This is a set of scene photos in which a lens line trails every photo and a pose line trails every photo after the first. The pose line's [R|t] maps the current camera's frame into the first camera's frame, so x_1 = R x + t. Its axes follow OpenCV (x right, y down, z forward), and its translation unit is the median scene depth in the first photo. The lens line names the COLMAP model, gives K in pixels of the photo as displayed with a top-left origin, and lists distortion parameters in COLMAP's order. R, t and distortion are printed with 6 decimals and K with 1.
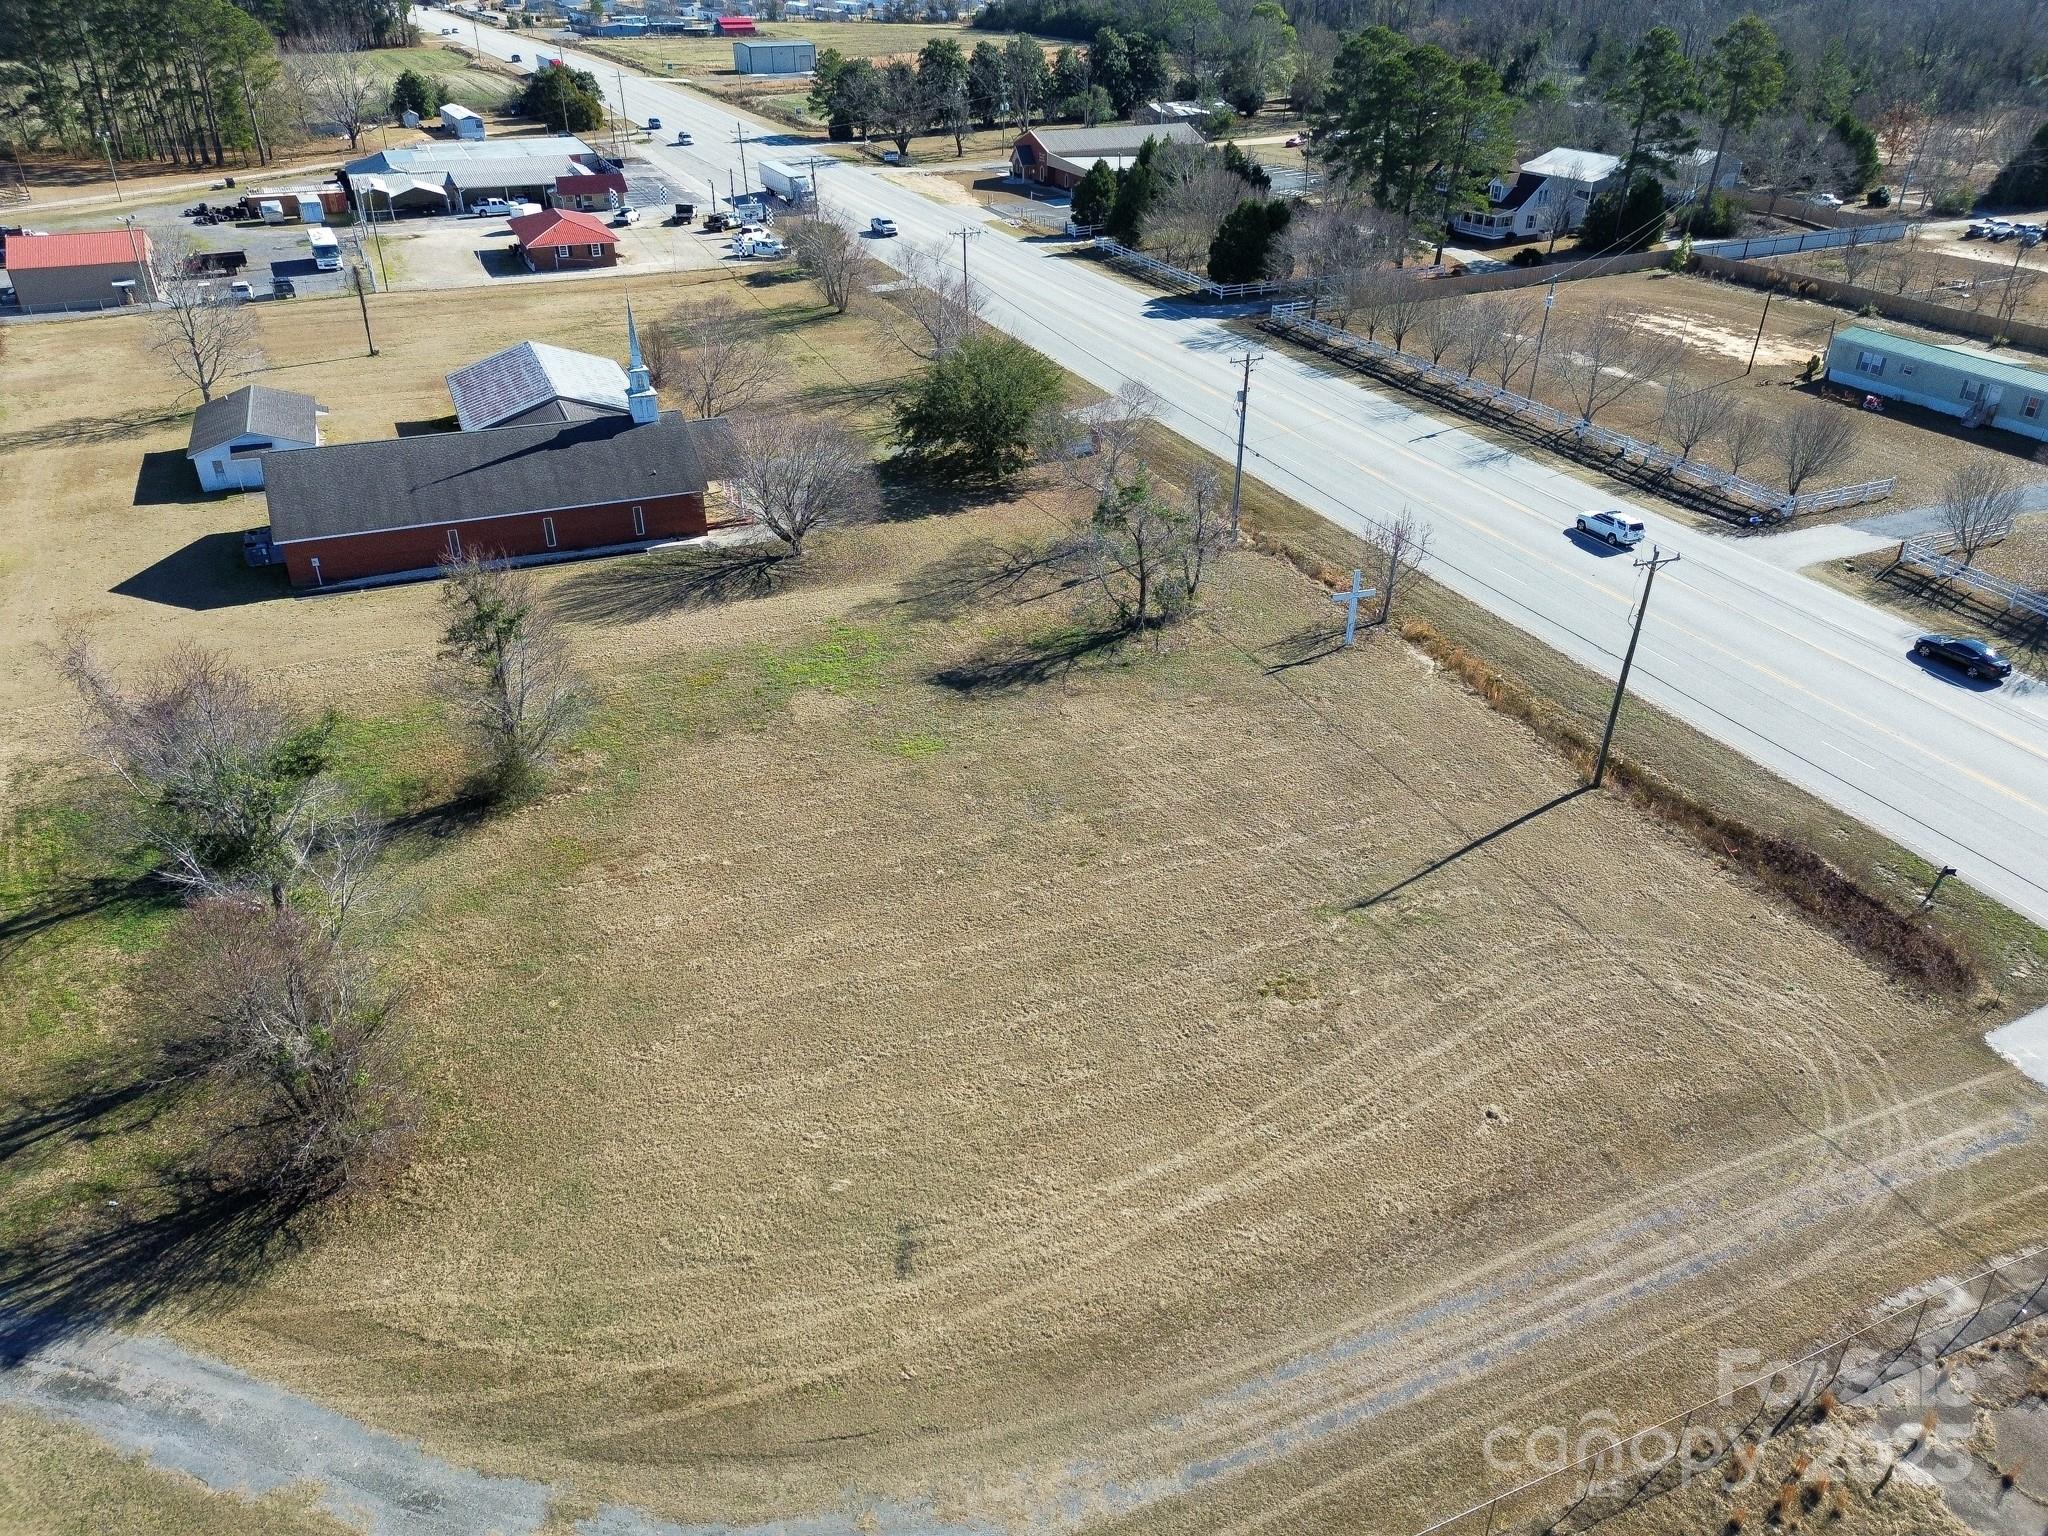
lens RADIAL K [[1438.7, 0, 1024.0], [0, 1438.7, 768.0], [0, 0, 1]] dist [0.065897, -0.060935]
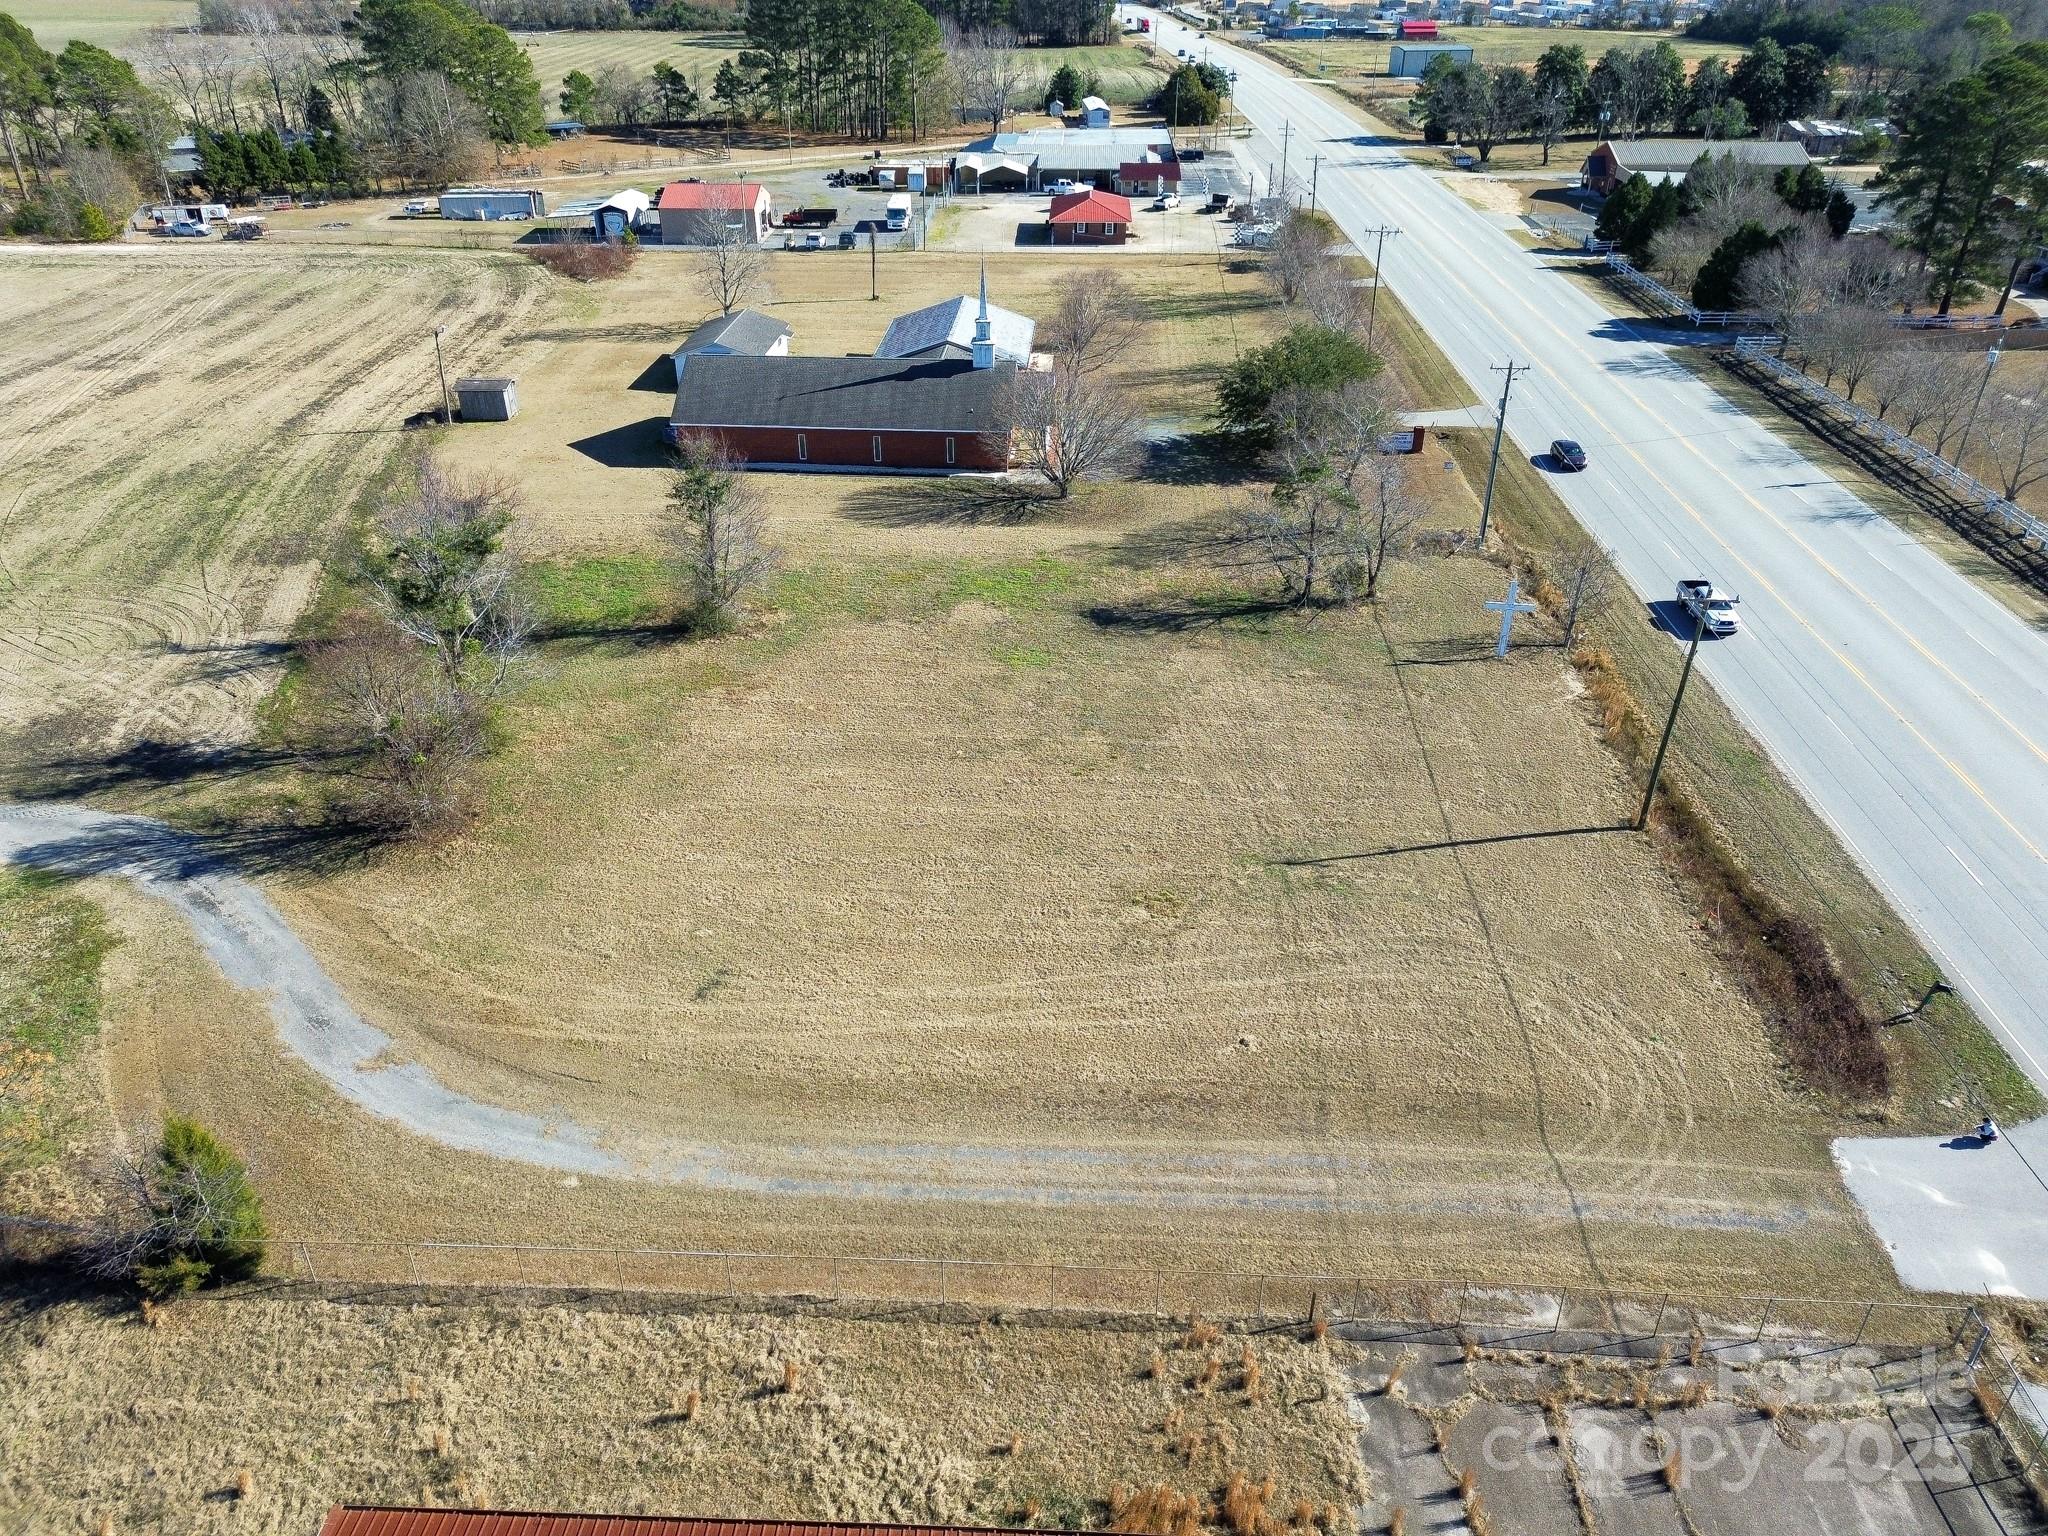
lens RADIAL K [[1438.7, 0, 1024.0], [0, 1438.7, 768.0], [0, 0, 1]] dist [0.065897, -0.060935]
pose [[0.897971, 0.218667, -0.381881, 0.258431], [-0.219508, 0.974708, 0.041960, 0.014772], [0.381398, 0.046147, 0.923258, -0.030230]]
